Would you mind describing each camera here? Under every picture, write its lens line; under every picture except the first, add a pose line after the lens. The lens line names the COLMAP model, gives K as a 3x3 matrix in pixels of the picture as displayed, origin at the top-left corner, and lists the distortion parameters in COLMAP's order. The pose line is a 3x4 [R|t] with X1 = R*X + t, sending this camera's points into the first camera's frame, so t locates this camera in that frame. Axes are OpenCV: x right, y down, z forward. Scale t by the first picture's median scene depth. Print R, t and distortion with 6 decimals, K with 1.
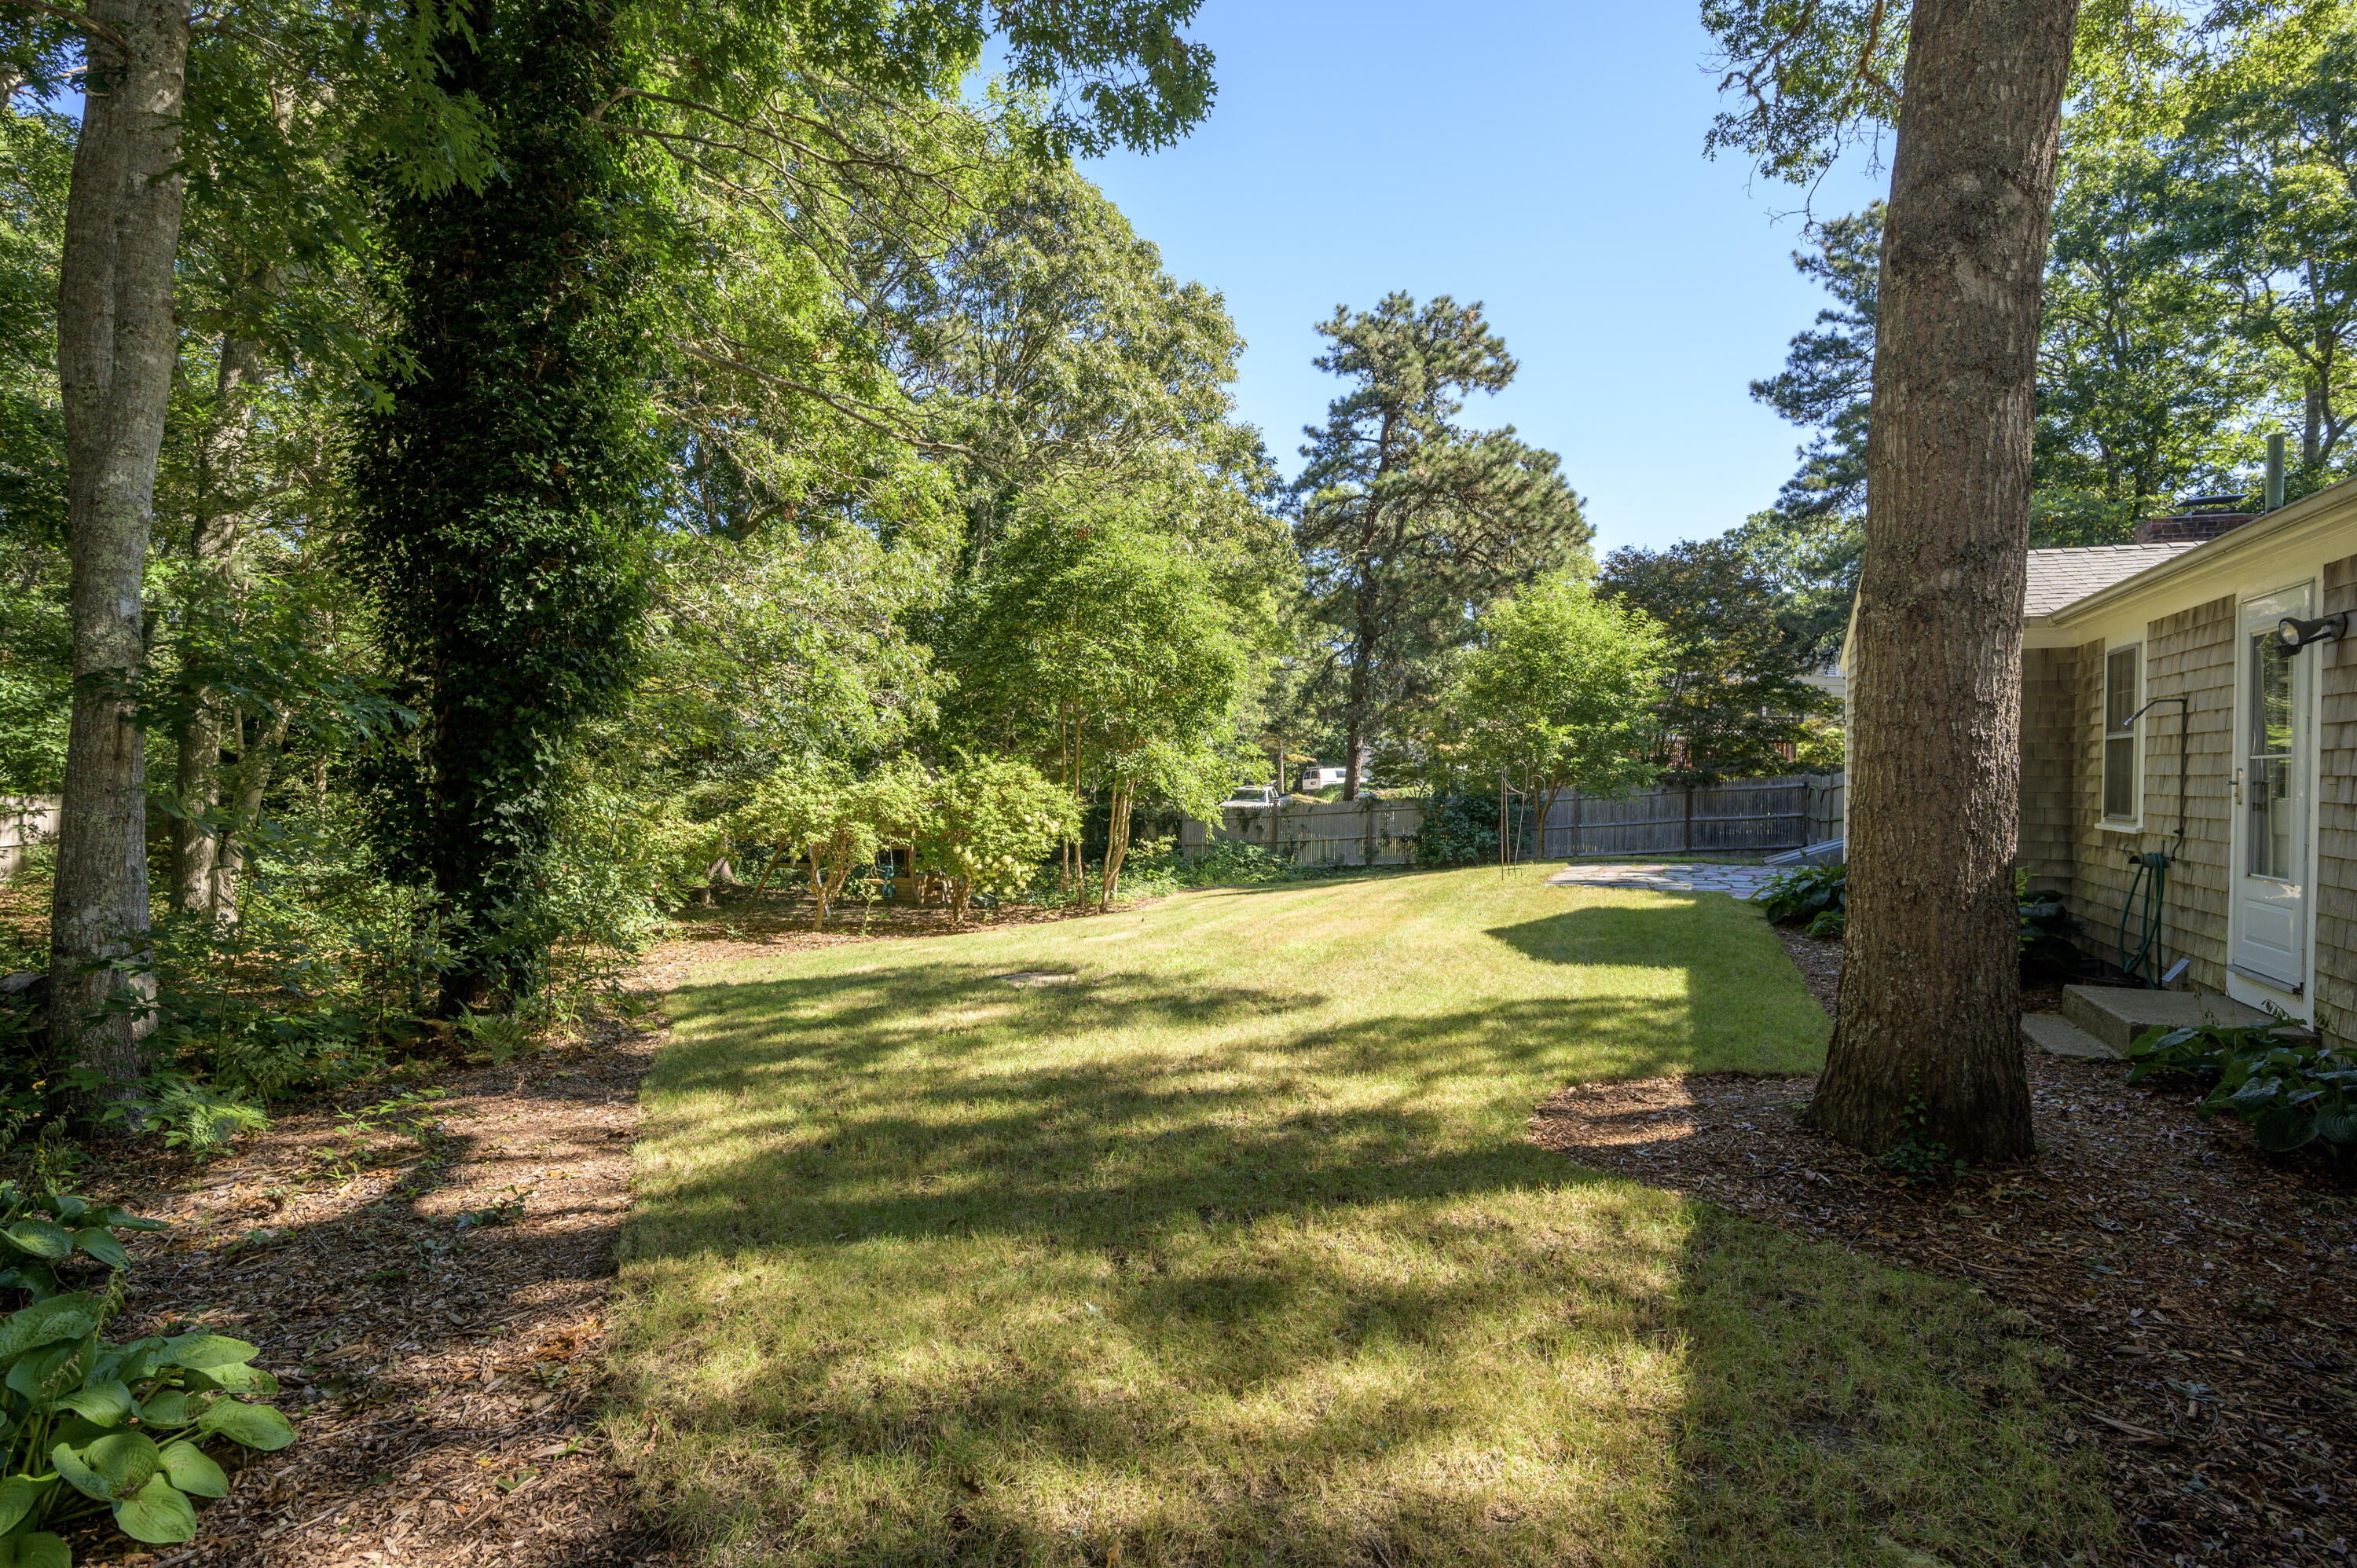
lens RADIAL K [[1275.7, 0, 1181.4], [0, 1275.7, 793.7], [0, 0, 1]] dist [-0.001142, -0.001124]
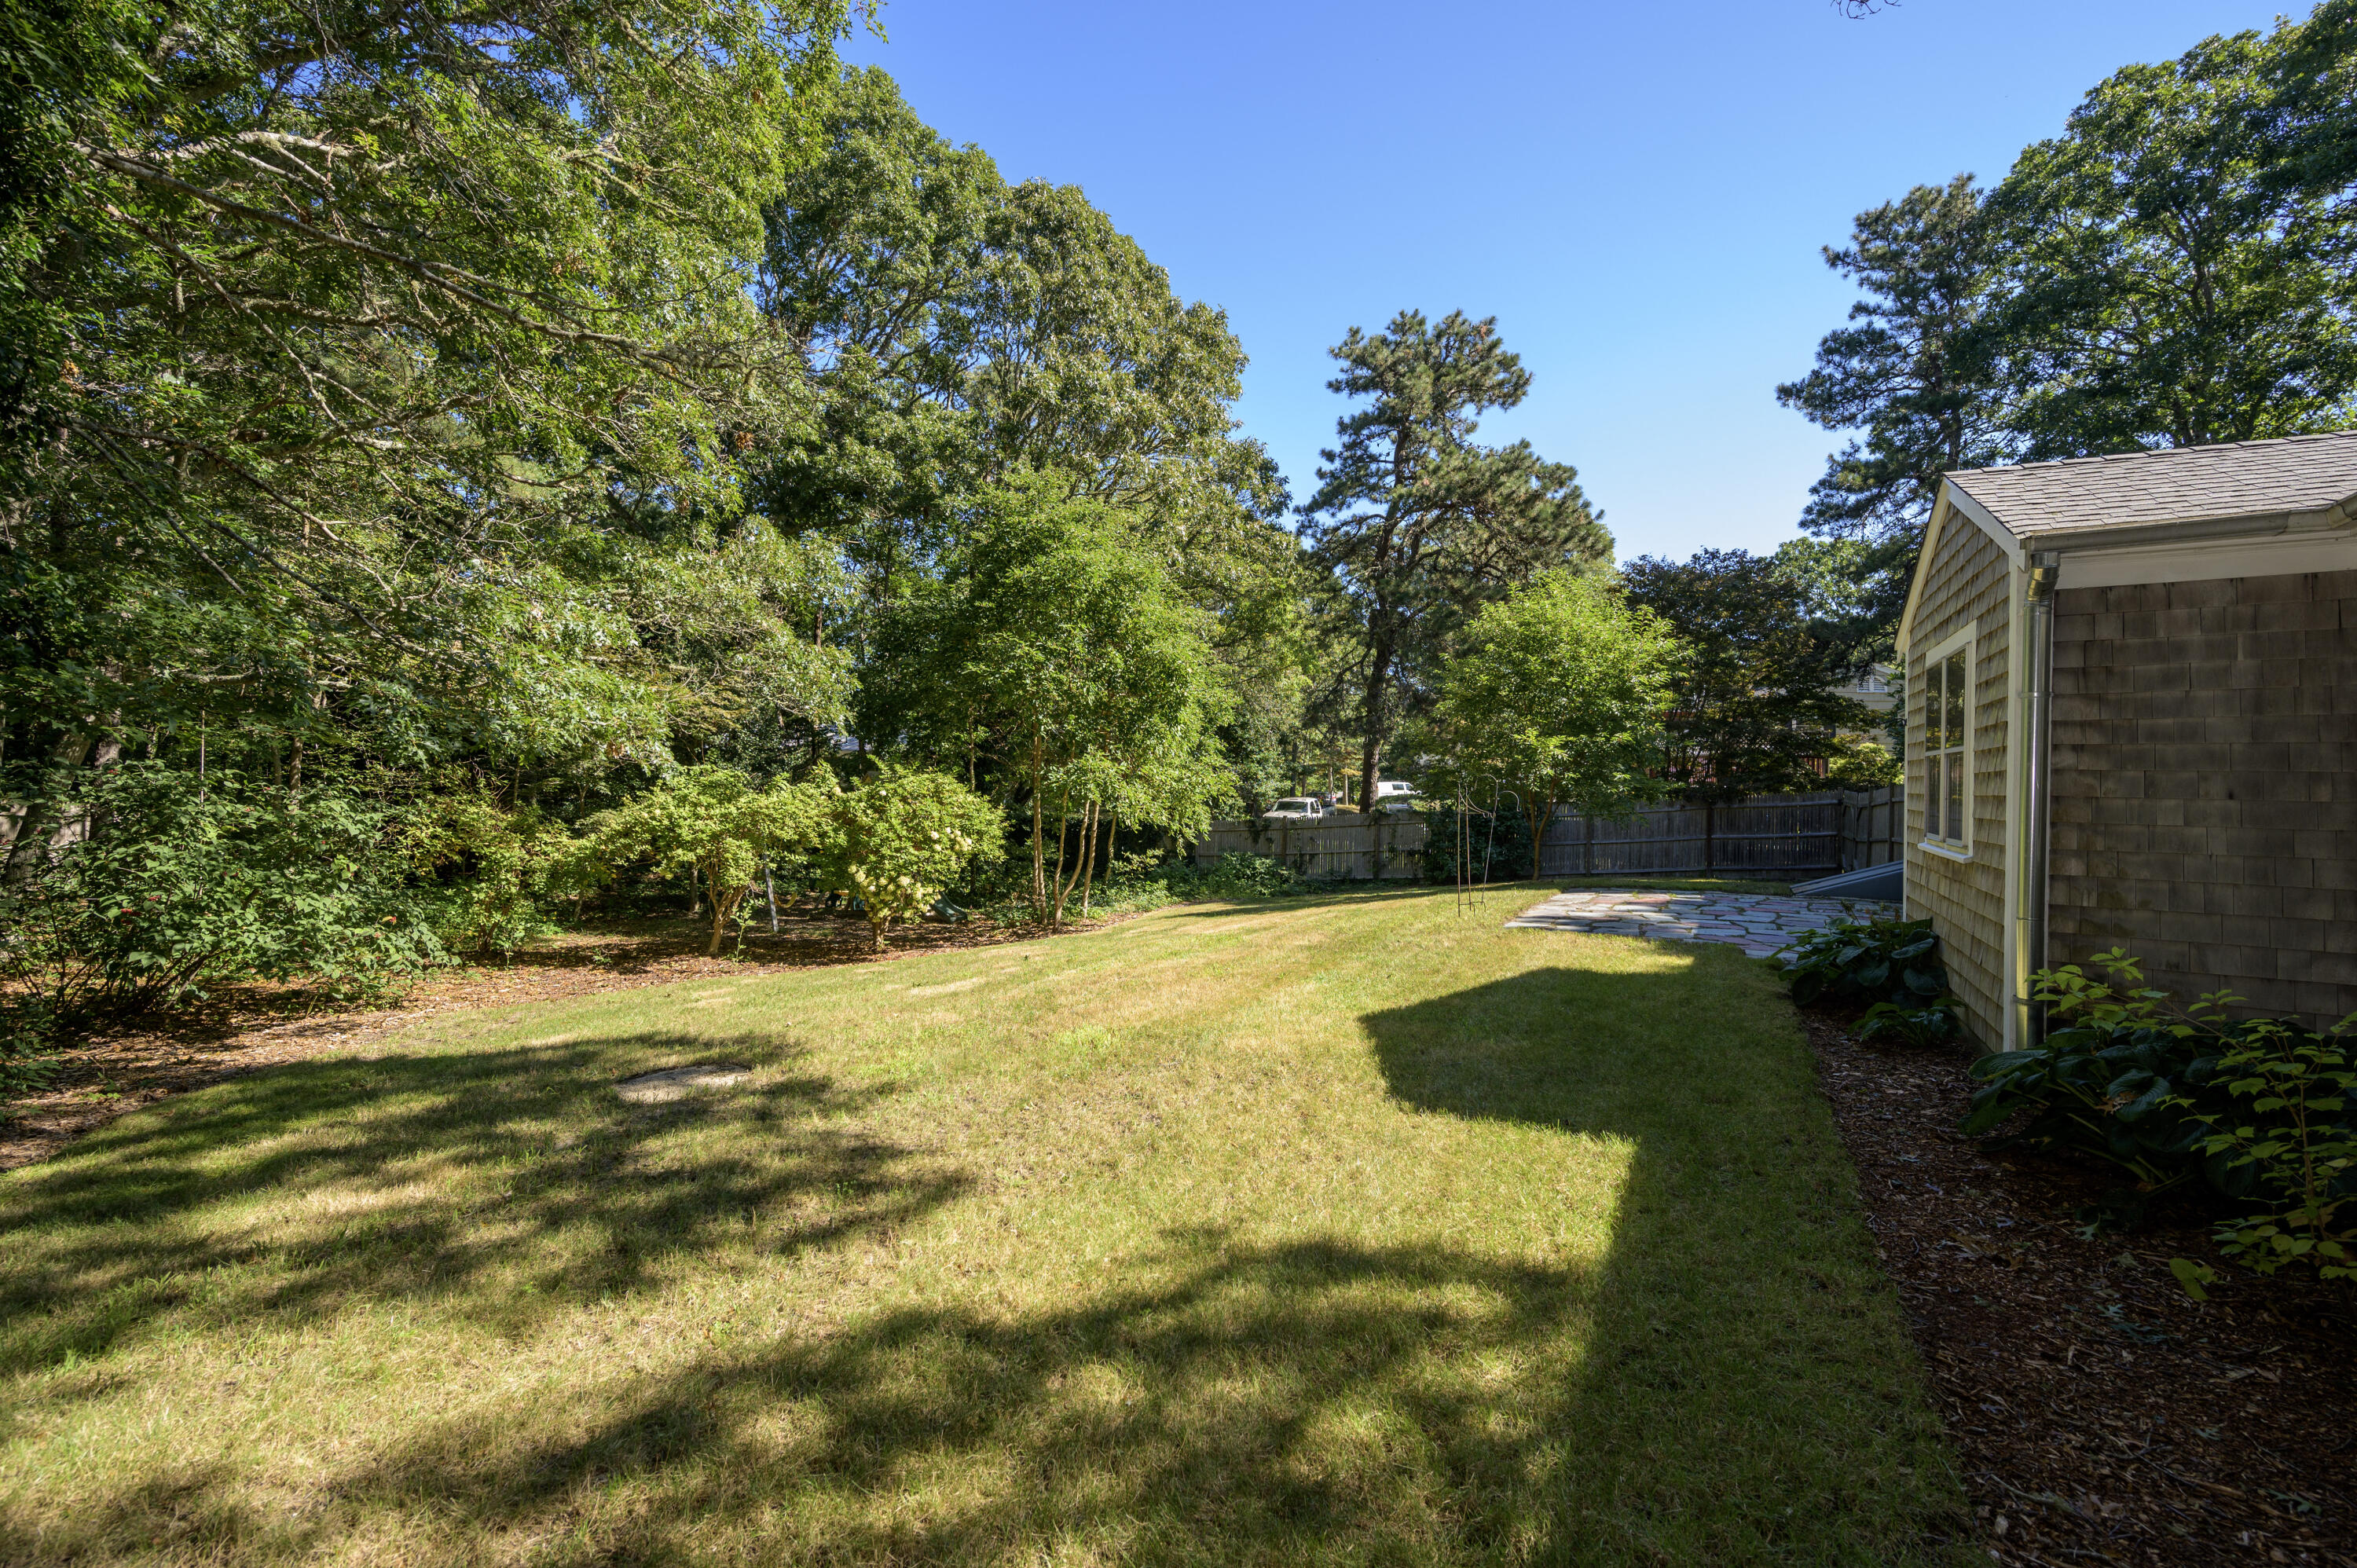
lens RADIAL K [[1044.1, 0, 1178.5], [0, 1044.1, 784.0], [0, 0, 1]] dist [-0.000728, 0.000460]
pose [[0.994376, 0.005101, -0.105789, 0.082746], [-0.006897, 0.999838, -0.016623, -0.003768], [0.105687, 0.017259, 0.994250, 0.176226]]
